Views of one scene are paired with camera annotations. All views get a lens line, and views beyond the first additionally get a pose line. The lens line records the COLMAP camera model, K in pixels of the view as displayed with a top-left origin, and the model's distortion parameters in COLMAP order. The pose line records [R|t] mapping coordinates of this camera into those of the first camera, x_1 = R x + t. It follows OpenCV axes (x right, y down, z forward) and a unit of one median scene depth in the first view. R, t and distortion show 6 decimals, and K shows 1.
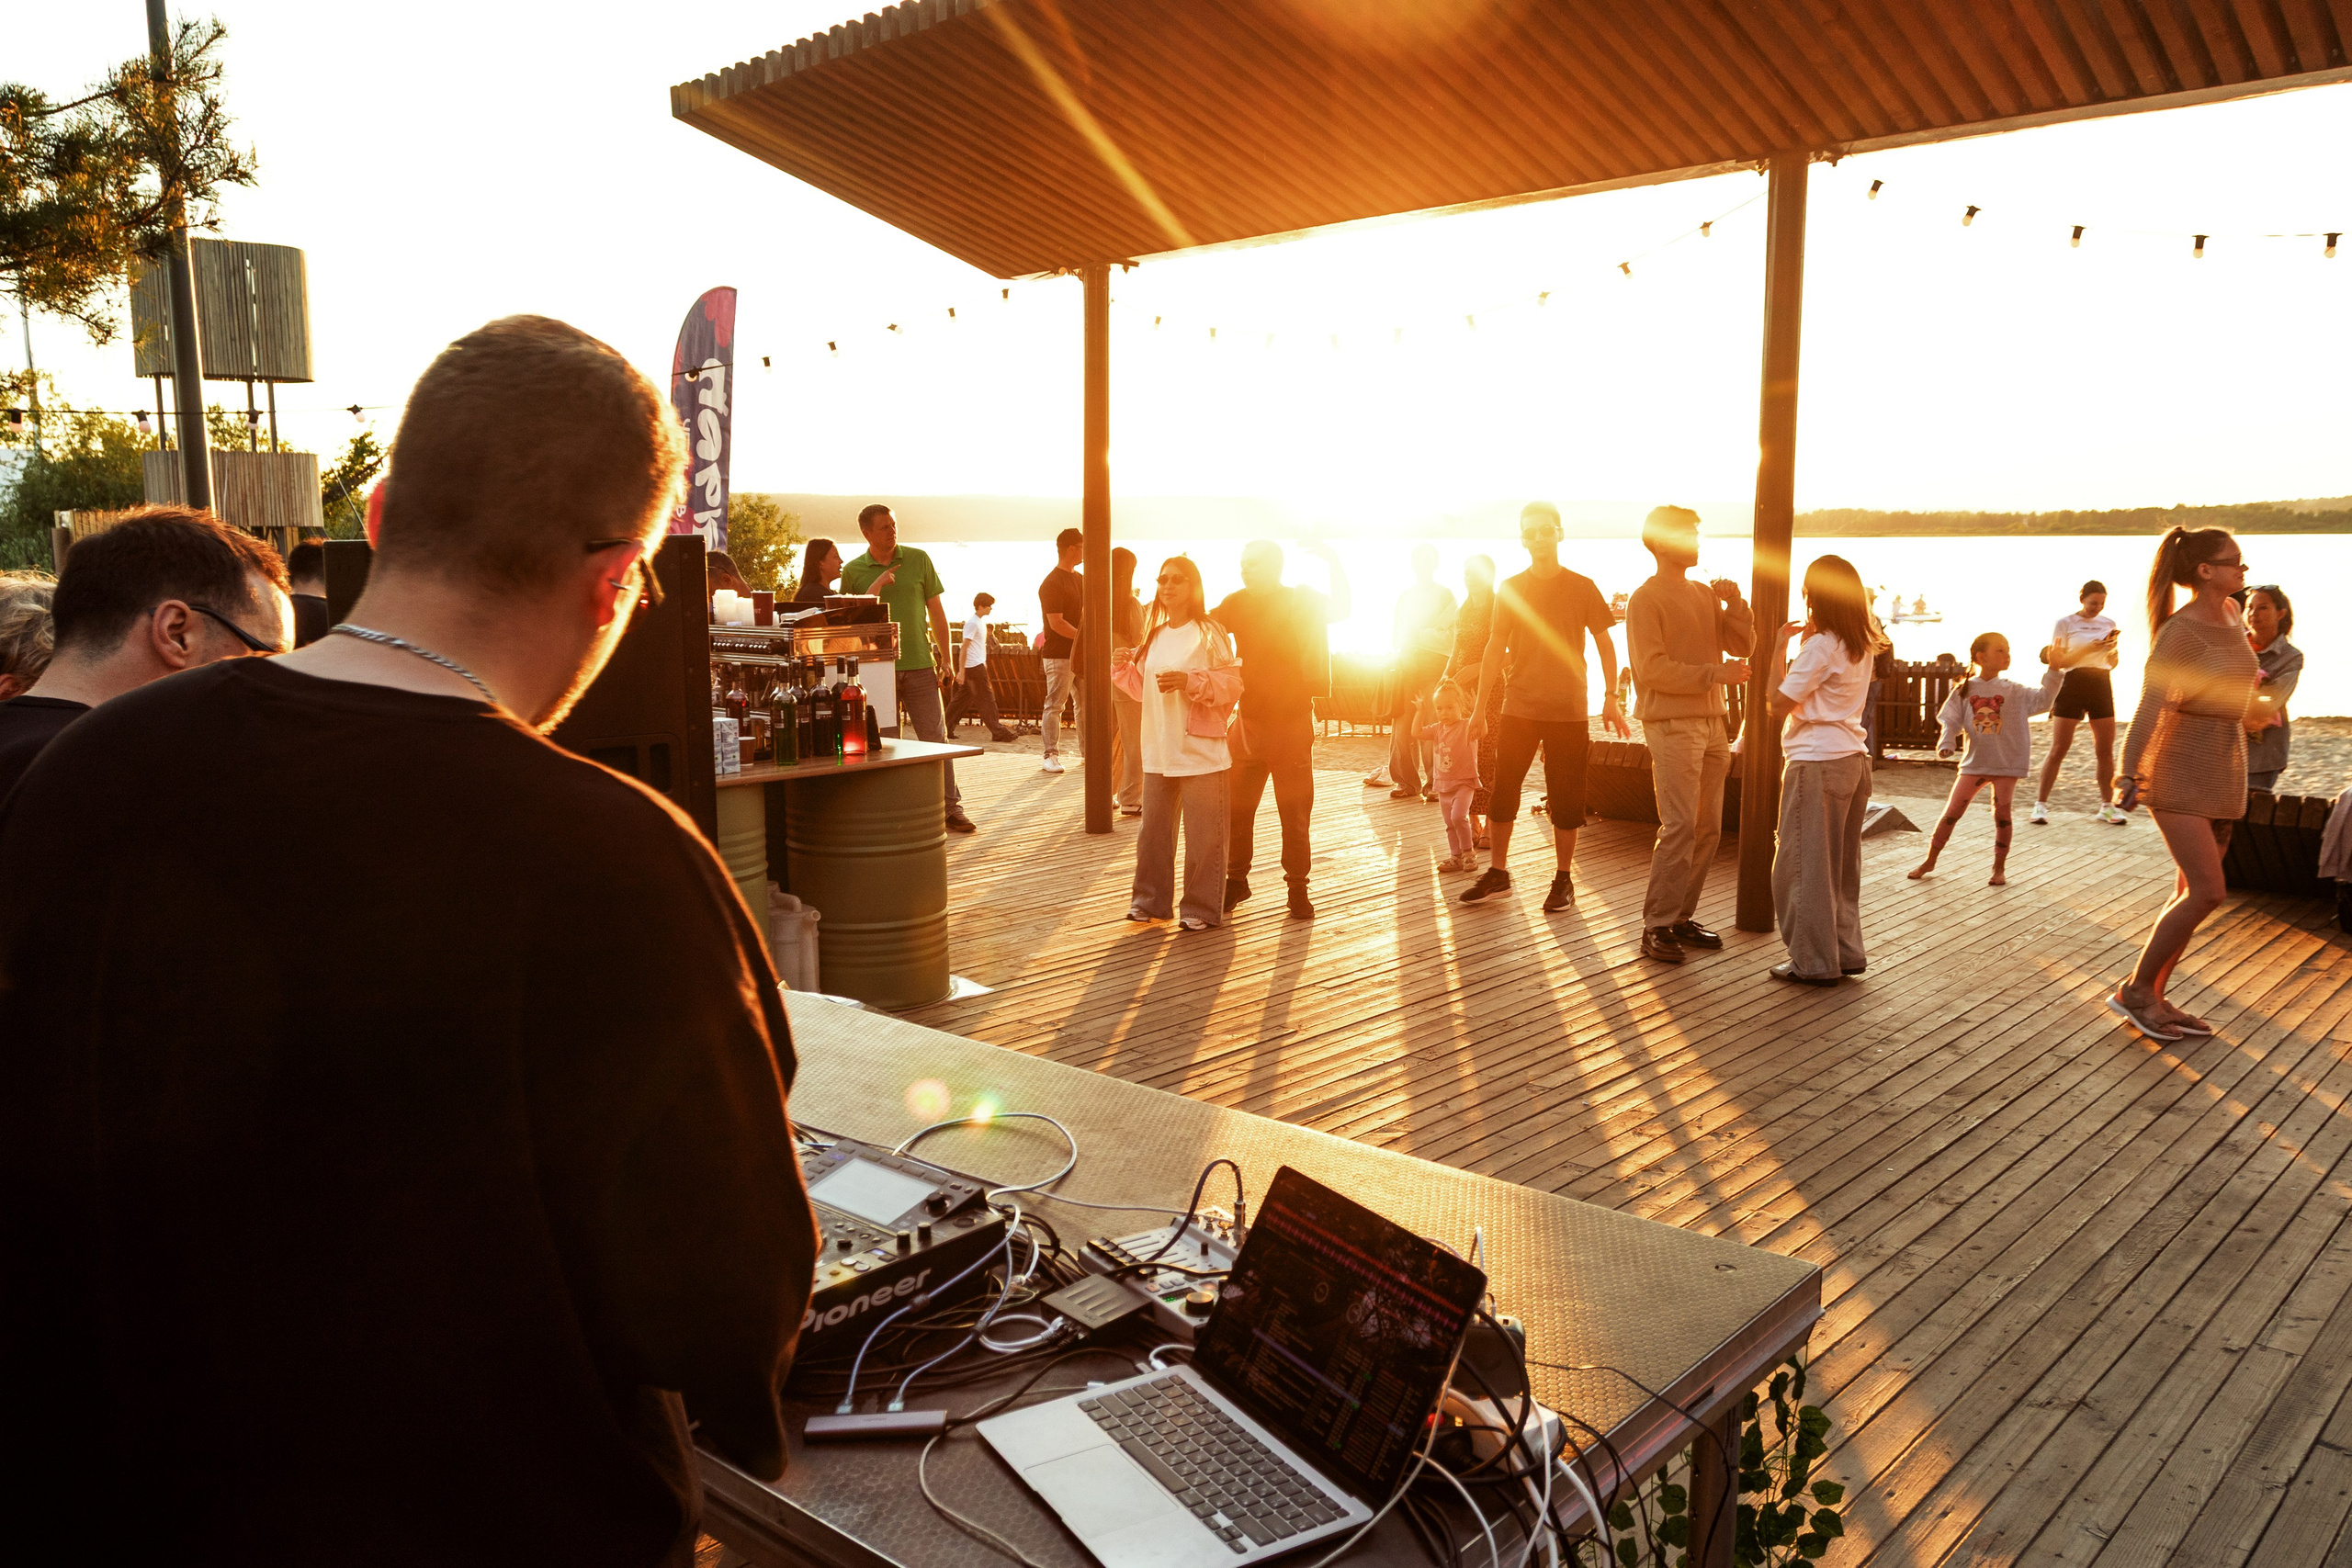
lens RADIAL K [[1642.7, 0, 1236.8], [0, 1642.7, 741.5], [0, 0, 1]] dist [-0.010336, -0.002655]
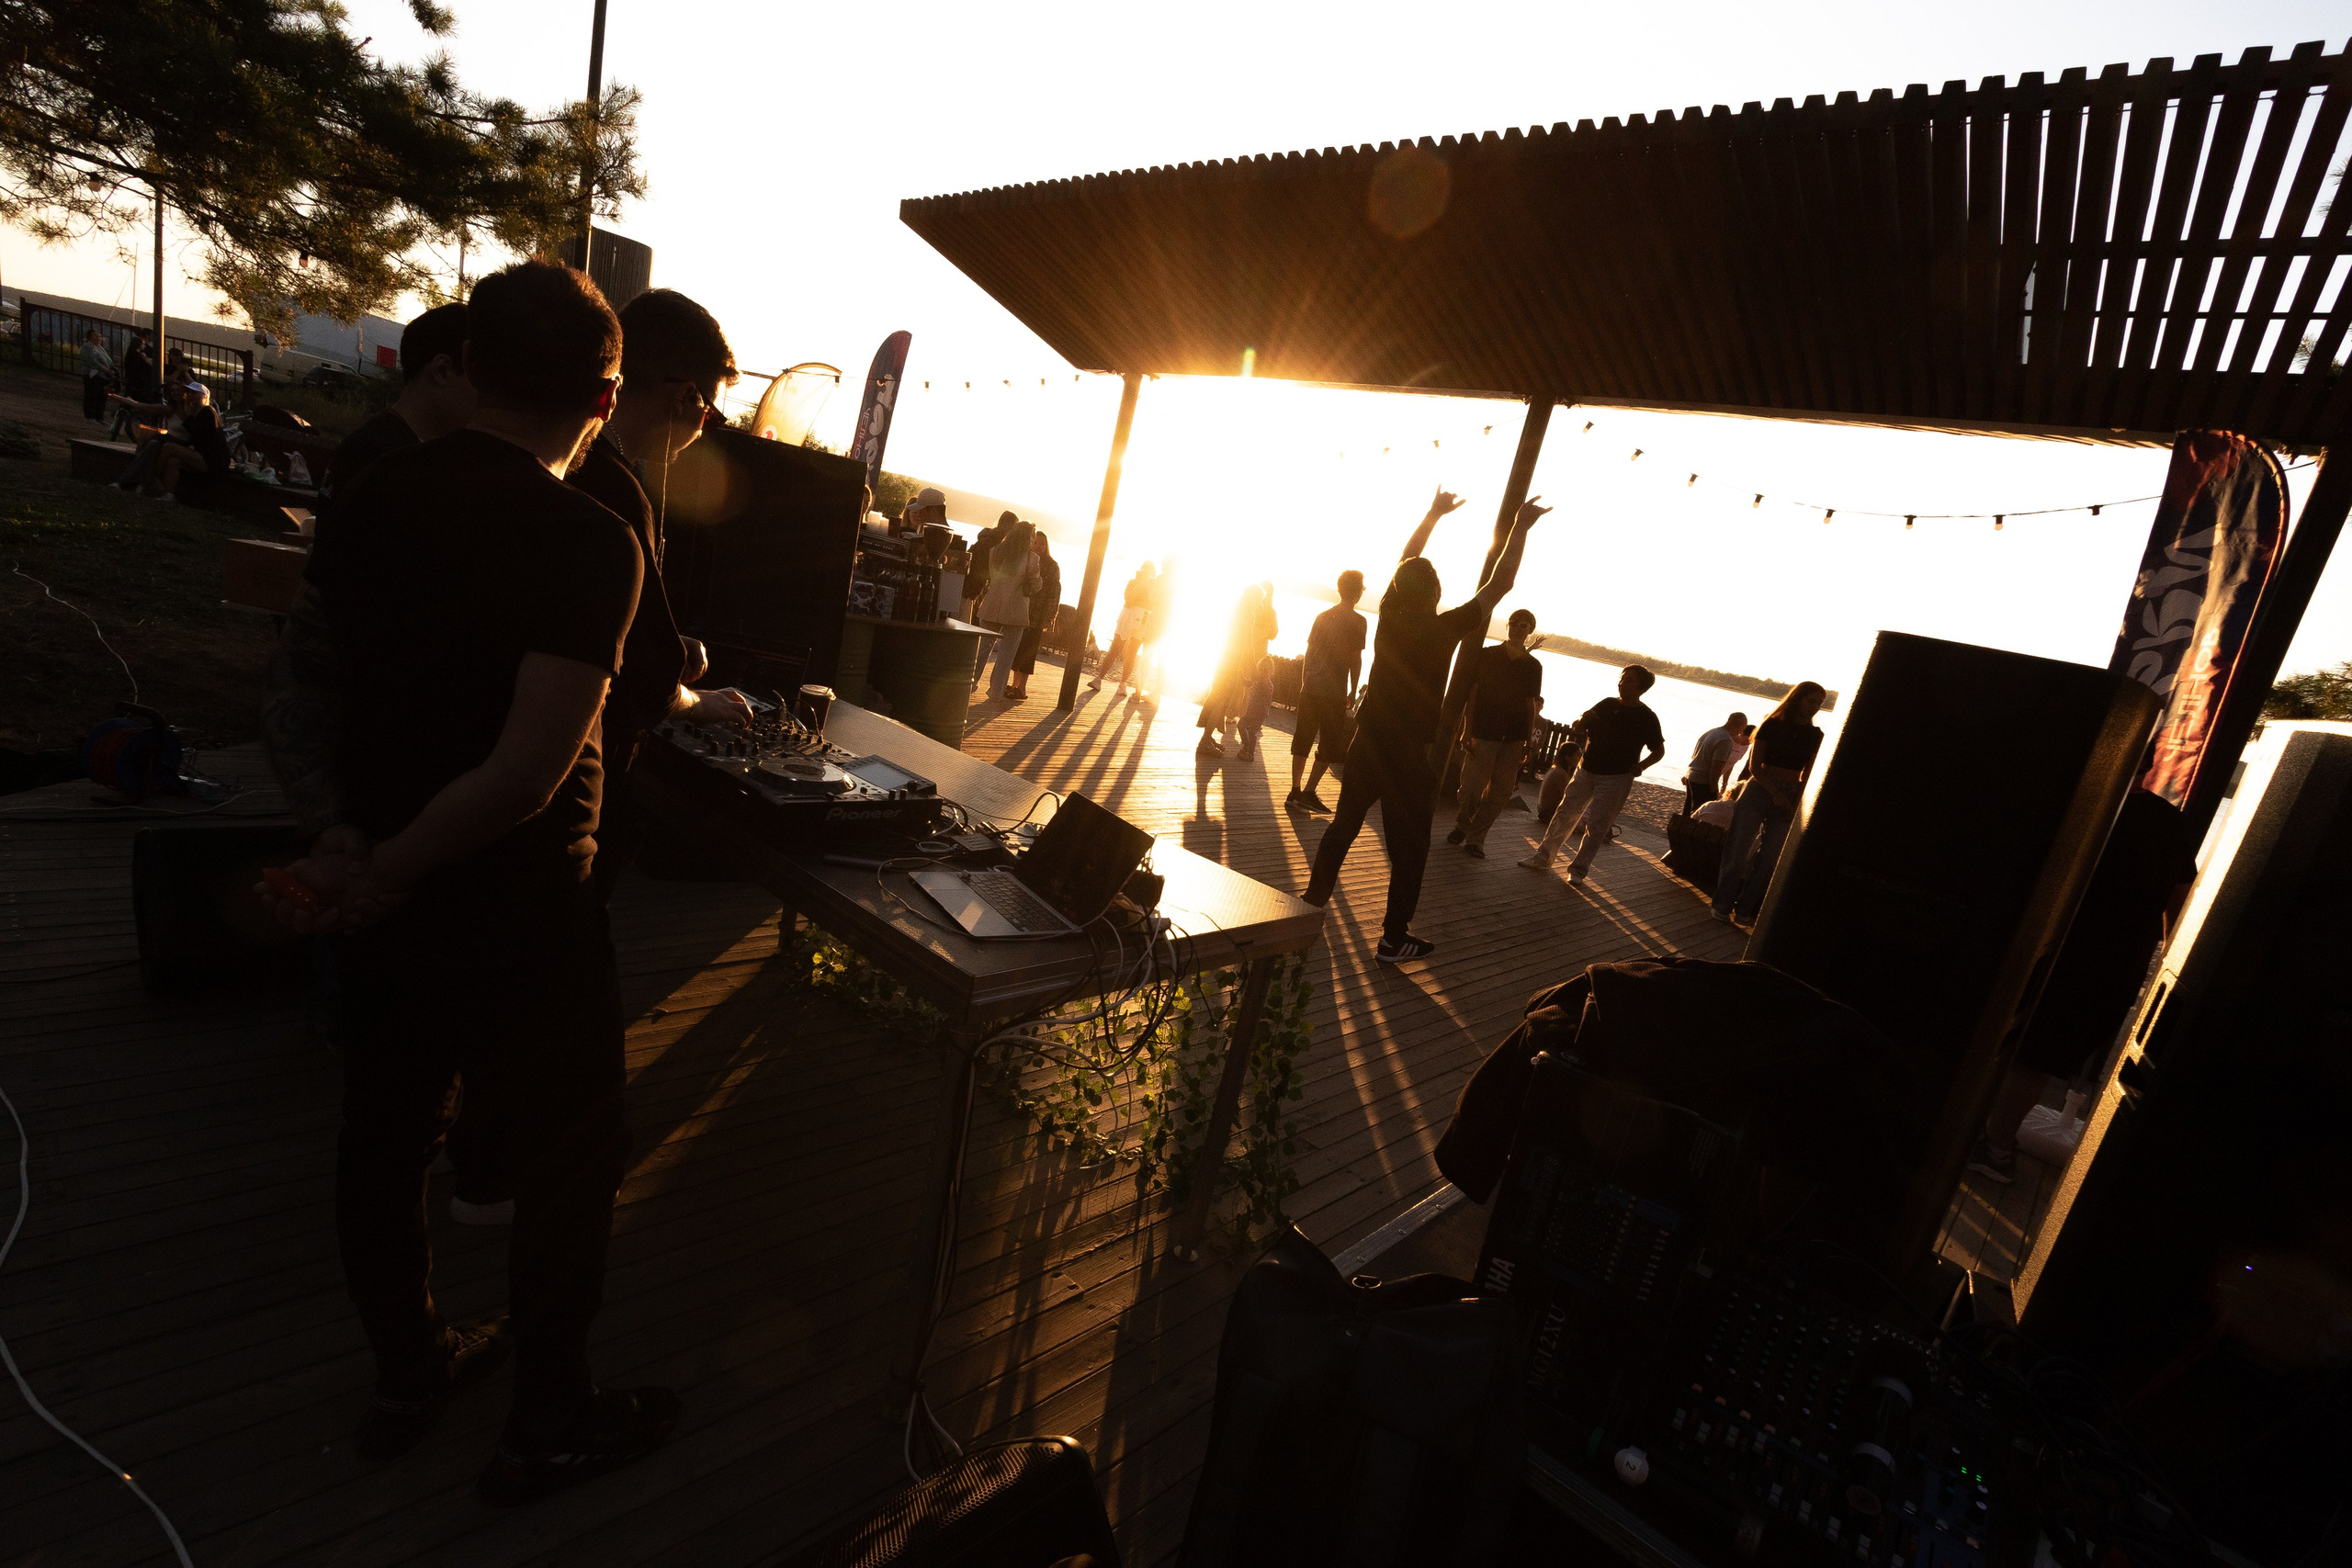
lens RADIAL K [[1063.7, 0, 1181.3], [0, 1063.7, 781.7], [0, 0, 1]] dist [0.002871, -0.001090]
pose [[0.974156, 0.225325, 0.015778, 0.042608], [-0.225872, 0.972226, 0.061311, 0.042845], [-0.001525, -0.063291, 0.997994, -0.110610]]
